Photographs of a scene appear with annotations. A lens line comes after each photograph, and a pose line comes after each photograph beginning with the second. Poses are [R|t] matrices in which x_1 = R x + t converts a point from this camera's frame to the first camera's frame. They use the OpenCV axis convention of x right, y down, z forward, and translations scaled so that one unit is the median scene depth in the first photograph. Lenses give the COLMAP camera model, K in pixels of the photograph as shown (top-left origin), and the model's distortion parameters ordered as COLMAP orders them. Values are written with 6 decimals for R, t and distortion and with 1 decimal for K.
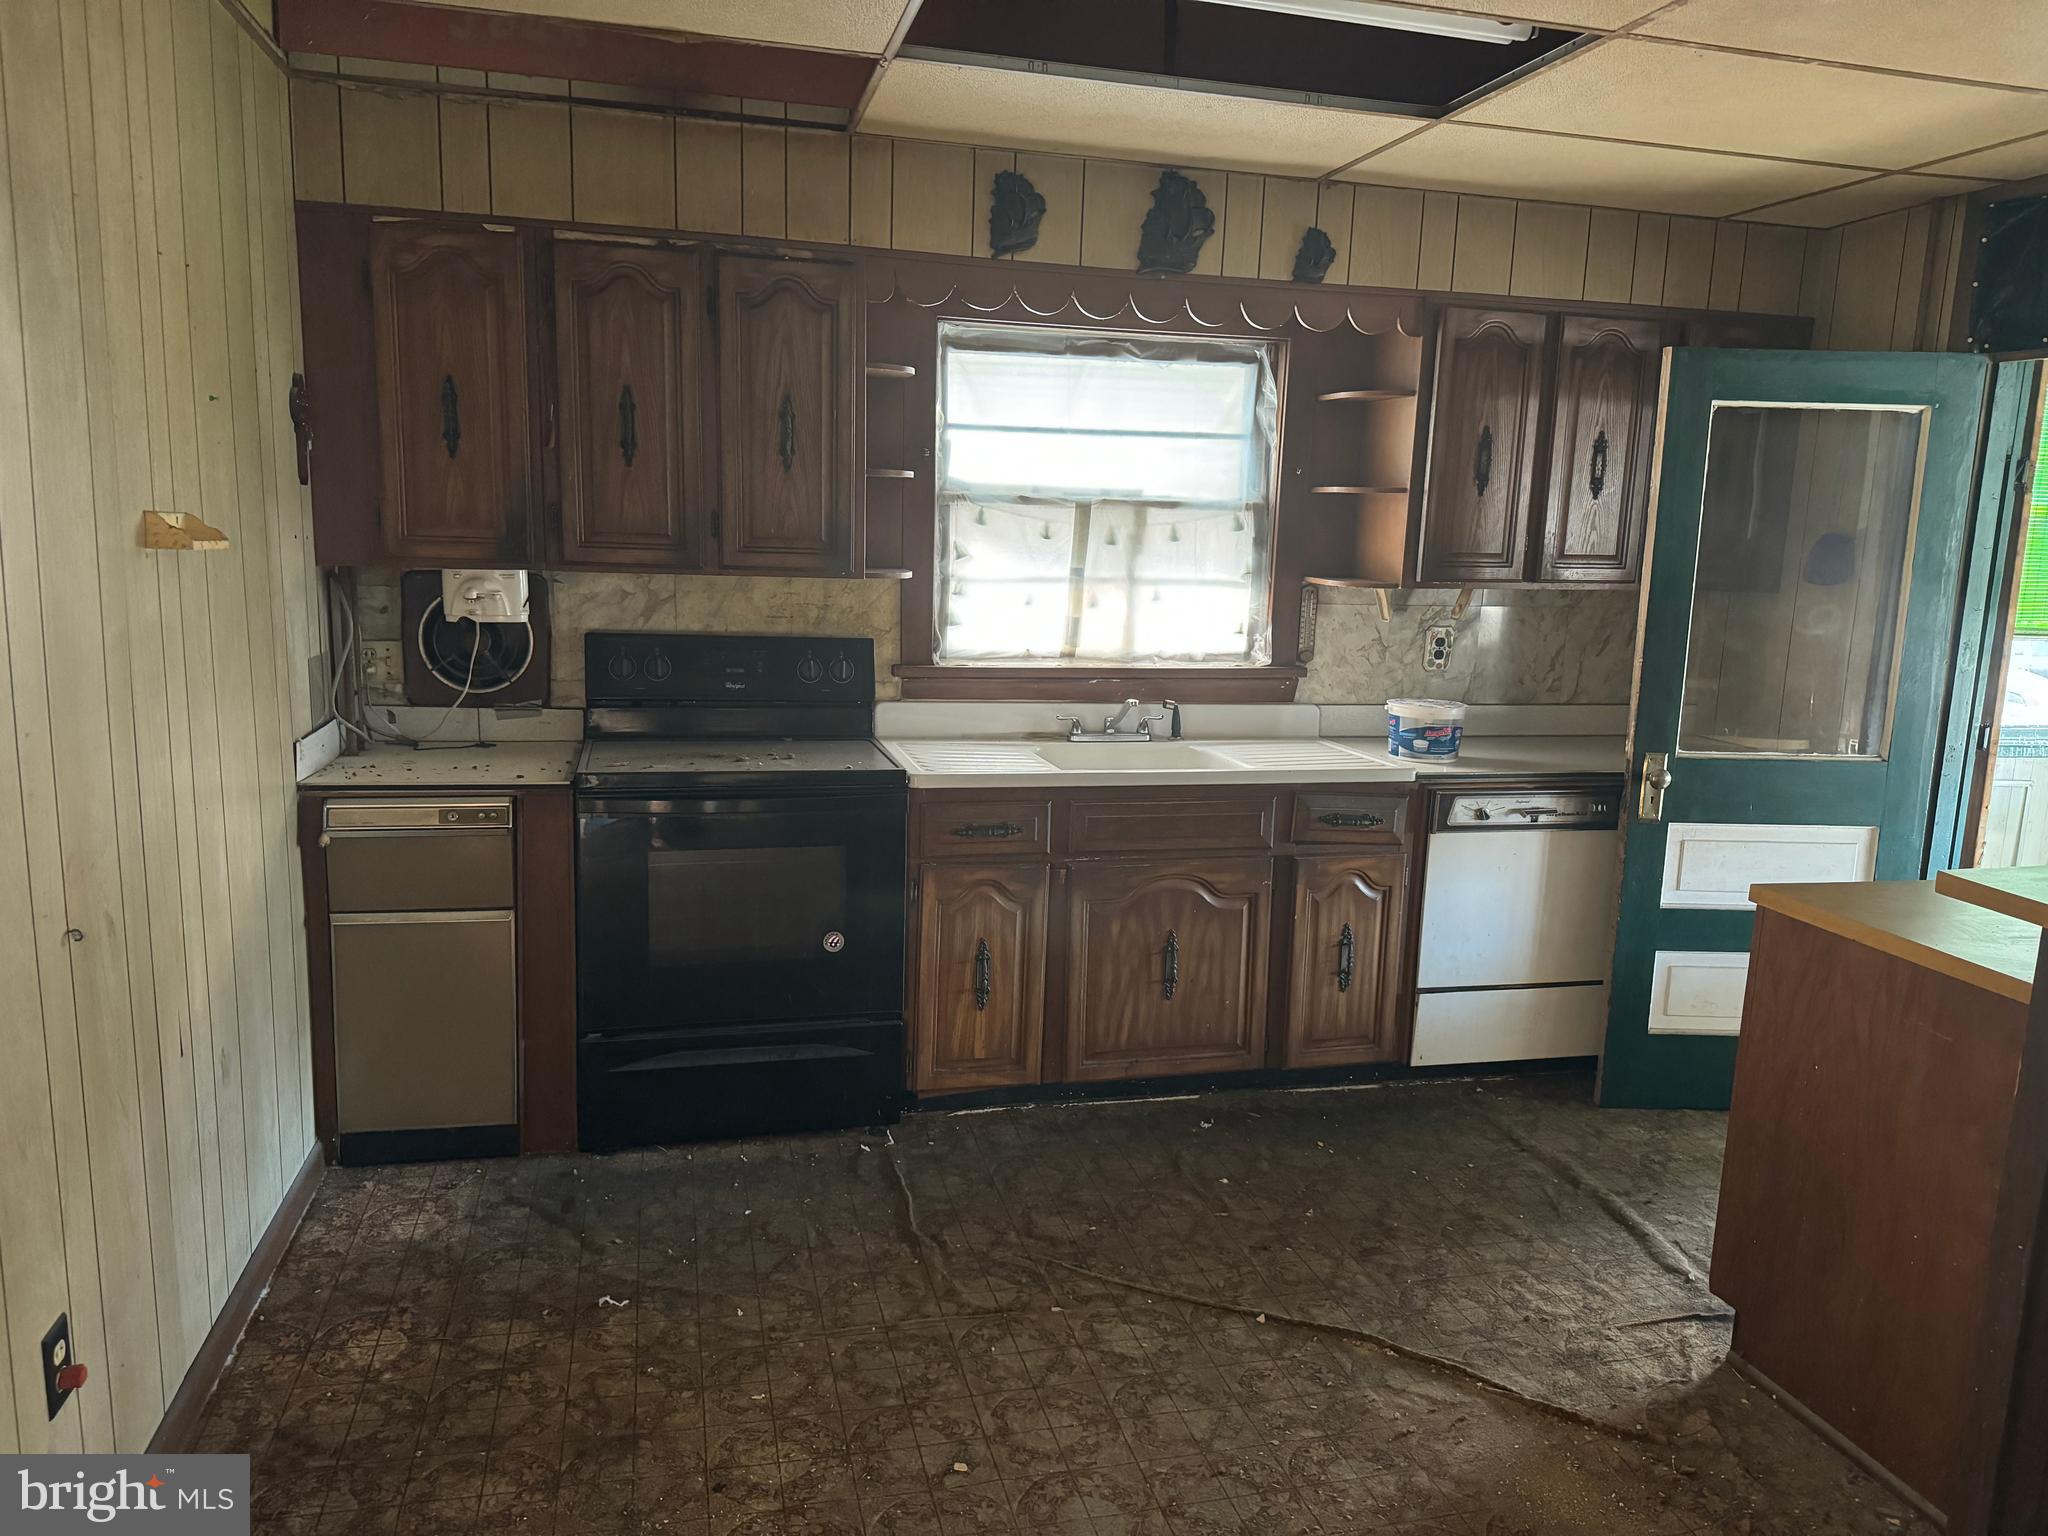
lens RADIAL K [[1448.4, 0, 1028.4], [0, 1448.4, 754.0], [0, 0, 1]] dist [0.080056, -0.086205]
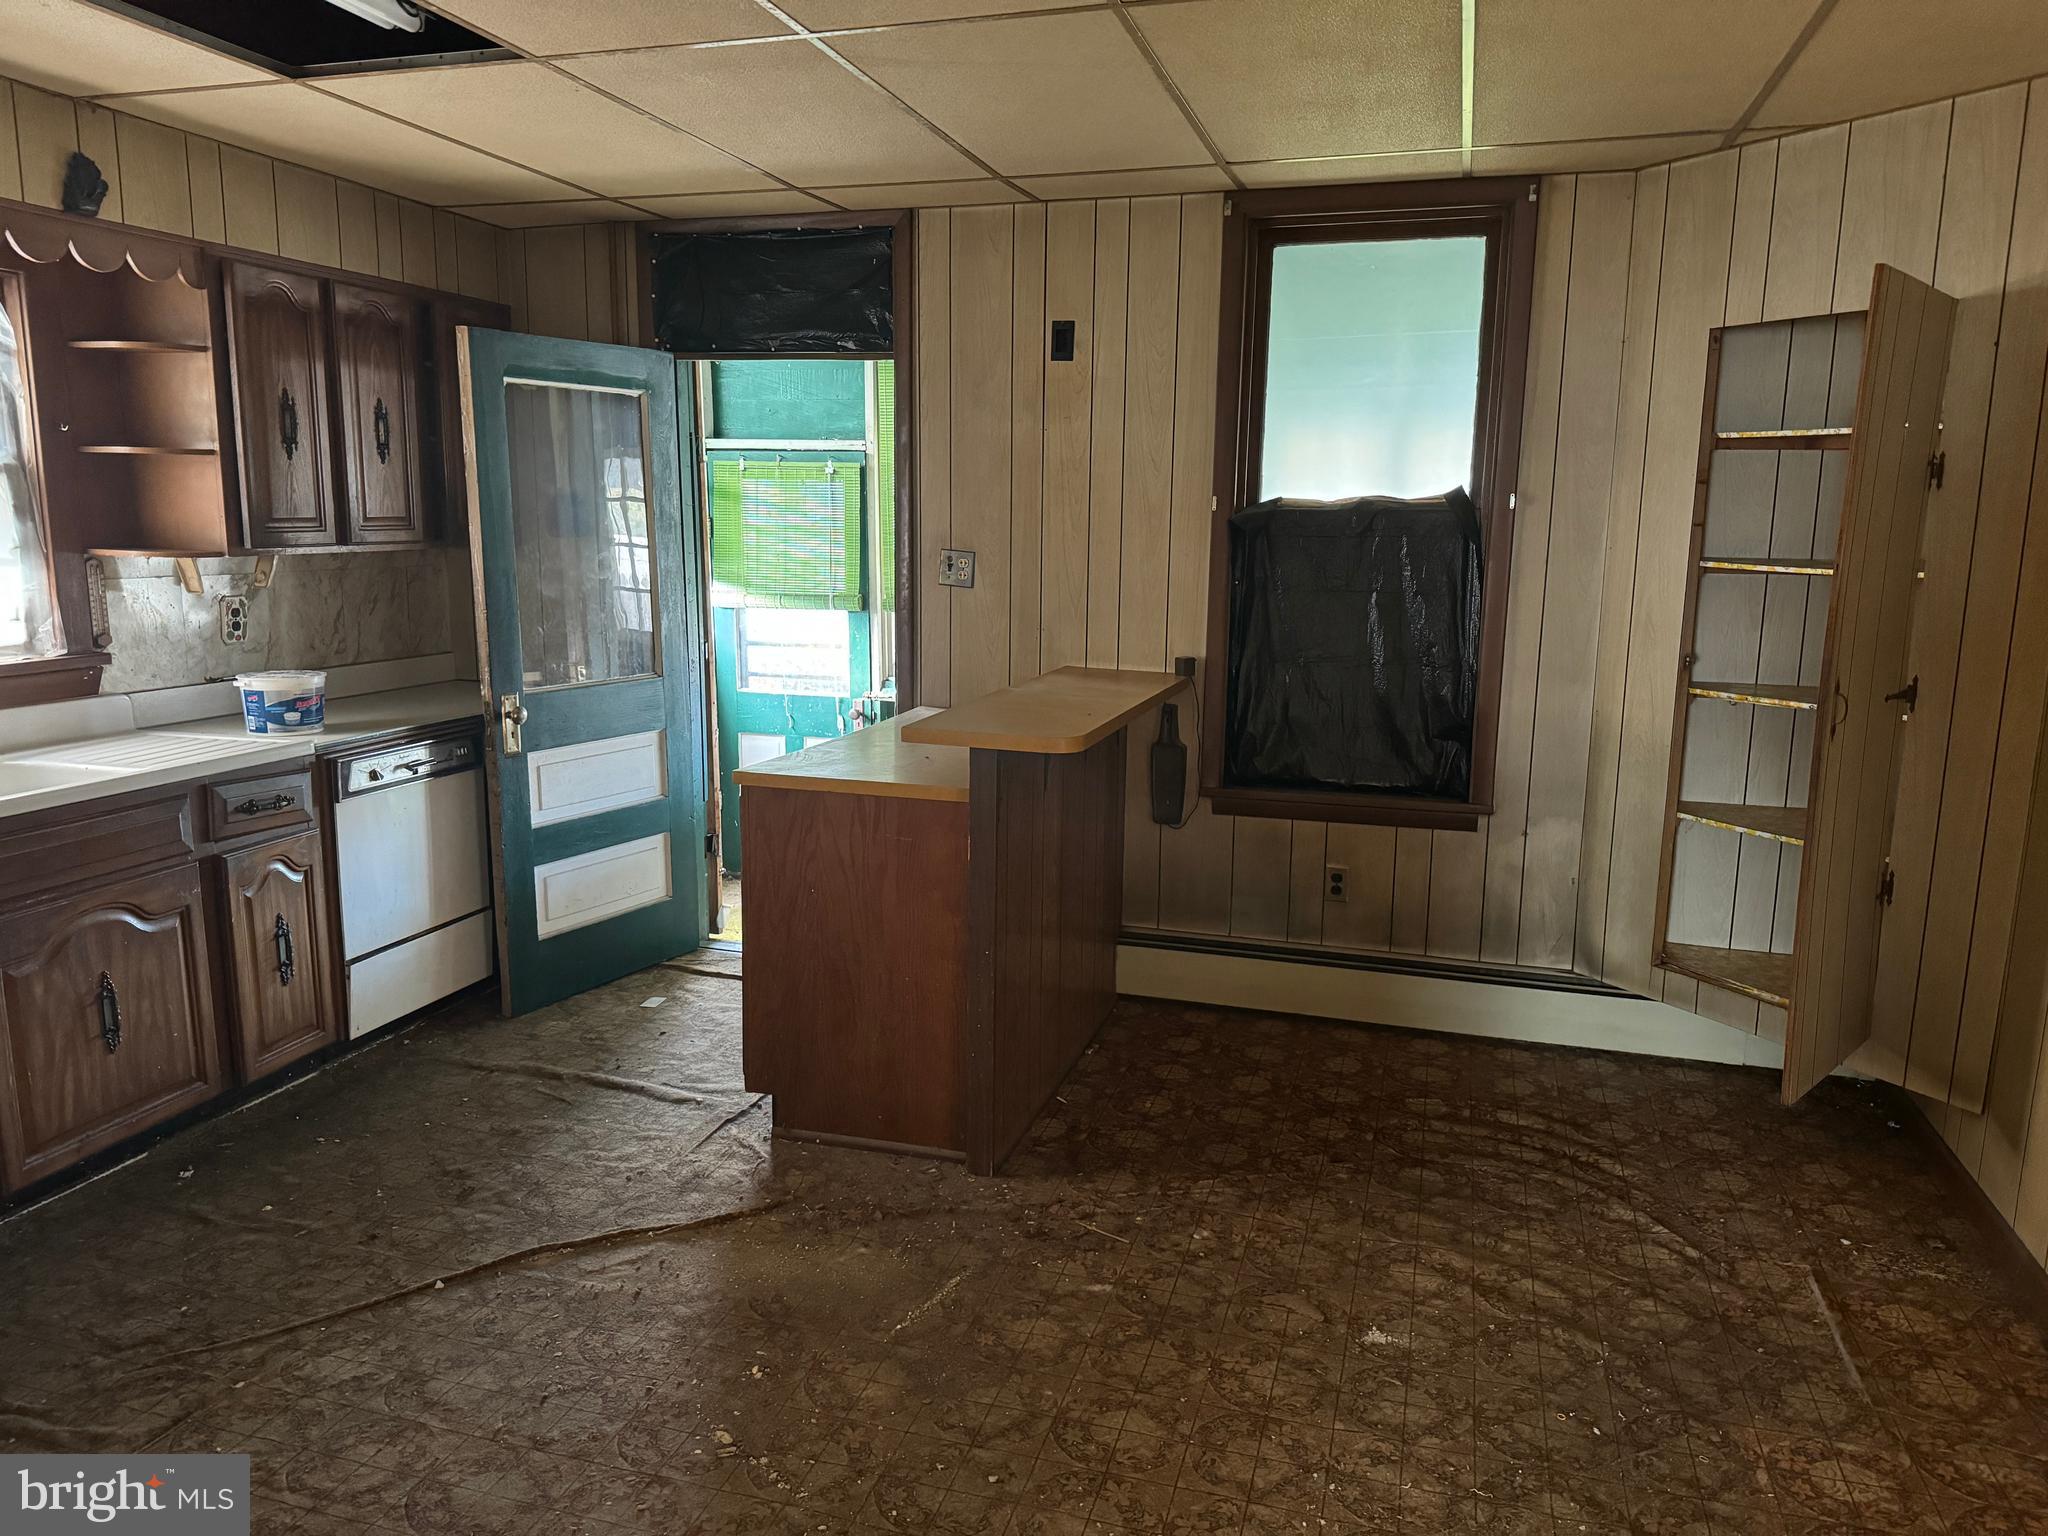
lens RADIAL K [[1448.4, 0, 1035.3], [0, 1448.4, 746.0], [0, 0, 1]] dist [0.080056, -0.086205]
pose [[0.526480, -0.163398, 0.834338, -0.323298], [0.143723, 0.984339, 0.102083, -0.018482], [-0.837952, 0.066169, 0.541718, 0.068170]]
